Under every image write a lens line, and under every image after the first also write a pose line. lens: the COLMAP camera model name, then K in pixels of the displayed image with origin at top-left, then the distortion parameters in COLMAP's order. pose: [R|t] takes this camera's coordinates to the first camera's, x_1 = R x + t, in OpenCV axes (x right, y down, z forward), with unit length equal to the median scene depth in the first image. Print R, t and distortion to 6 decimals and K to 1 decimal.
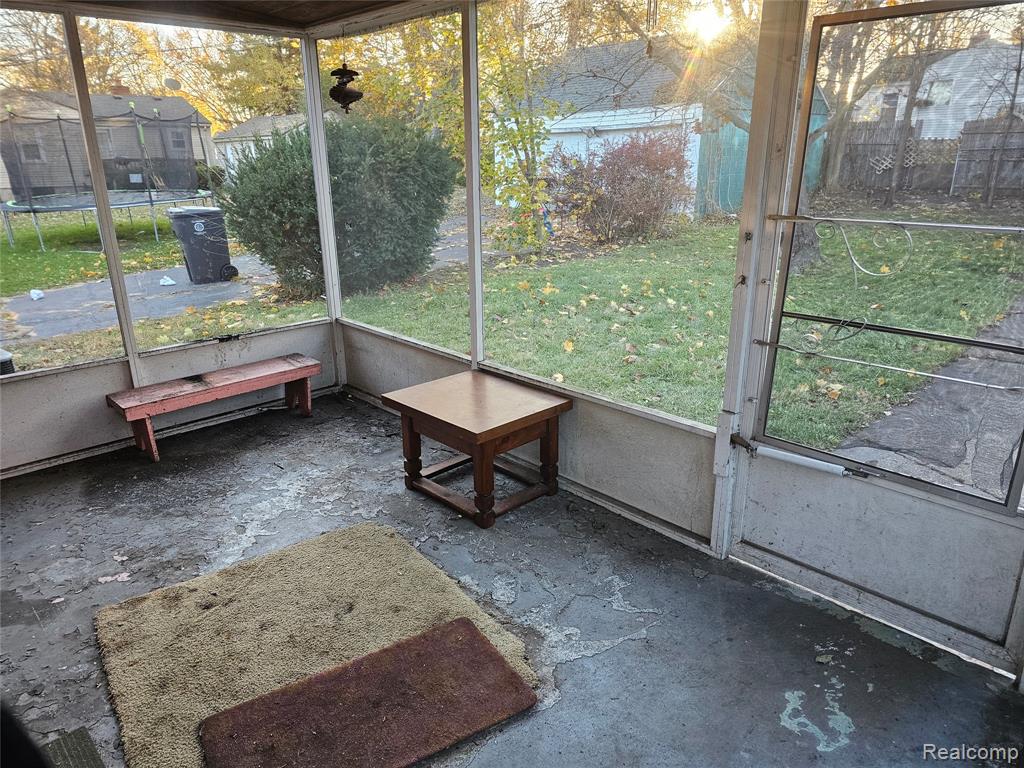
lens RADIAL K [[687.4, 0, 510.3], [0, 687.4, 384.9], [0, 0, 1]] dist [0.039129, -0.012390]
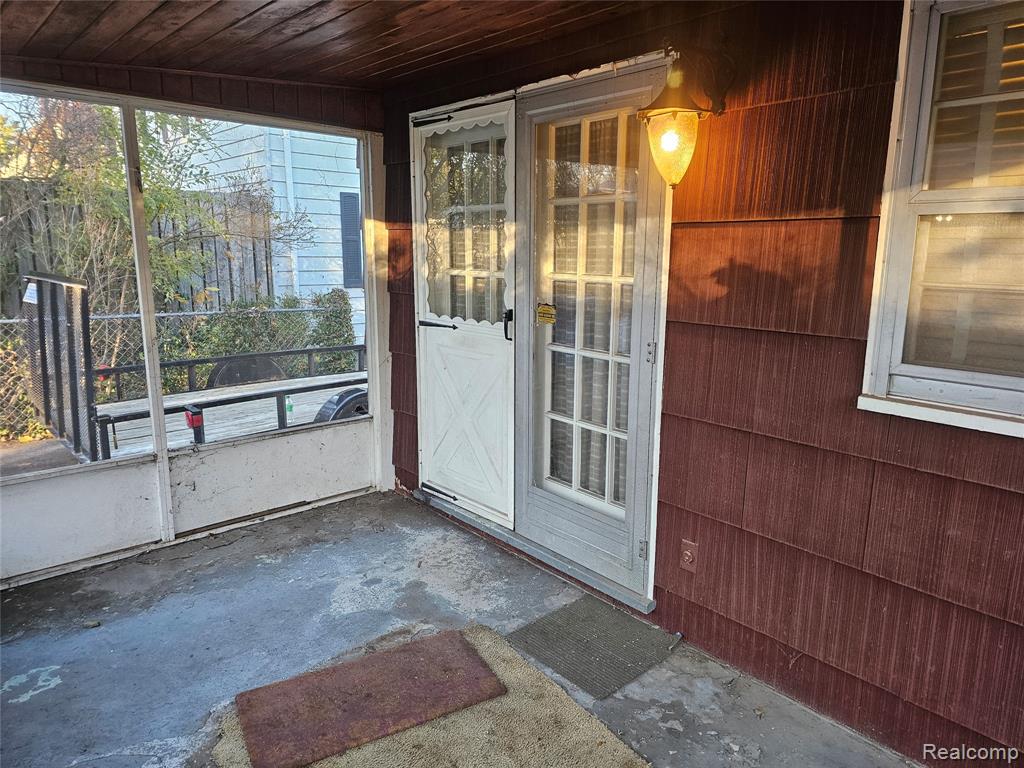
lens RADIAL K [[687.4, 0, 511.8], [0, 687.4, 383.1], [0, 0, 1]] dist [0.039129, -0.012390]
pose [[-0.999301, -0.001377, 0.037368, -0.471768], [0.017564, 0.864933, 0.501580, -0.602177], [-0.033012, 0.501886, -0.864304, 1.709844]]
